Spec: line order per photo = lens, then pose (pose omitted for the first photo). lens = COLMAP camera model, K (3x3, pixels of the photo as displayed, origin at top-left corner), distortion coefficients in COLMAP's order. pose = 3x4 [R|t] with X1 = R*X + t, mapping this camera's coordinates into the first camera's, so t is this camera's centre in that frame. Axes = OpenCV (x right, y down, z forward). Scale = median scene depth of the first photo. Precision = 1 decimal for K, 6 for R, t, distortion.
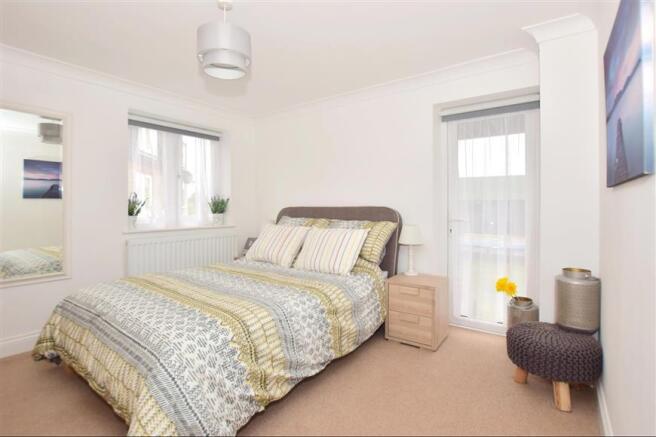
lens RADIAL K [[327.5, 0, 325.5], [0, 327.5, 206.5], [0, 0, 1]] dist [-0.014407, 0.000034]
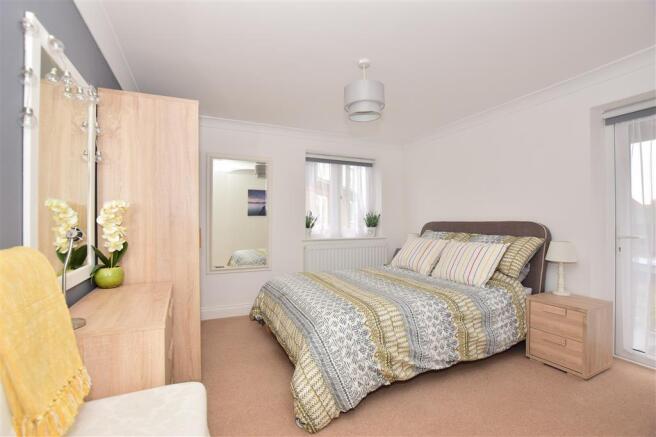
lens RADIAL K [[299.2, 0, 328.0], [0, 299.2, 218.5], [0, 0, 1]] dist [-0.001668, -0.000120]
pose [[0.879241, -0.004195, -0.476360, 0.095896], [-0.000147, 0.999959, -0.009079, -0.000102], [0.476378, 0.008052, 0.879204, -0.078105]]
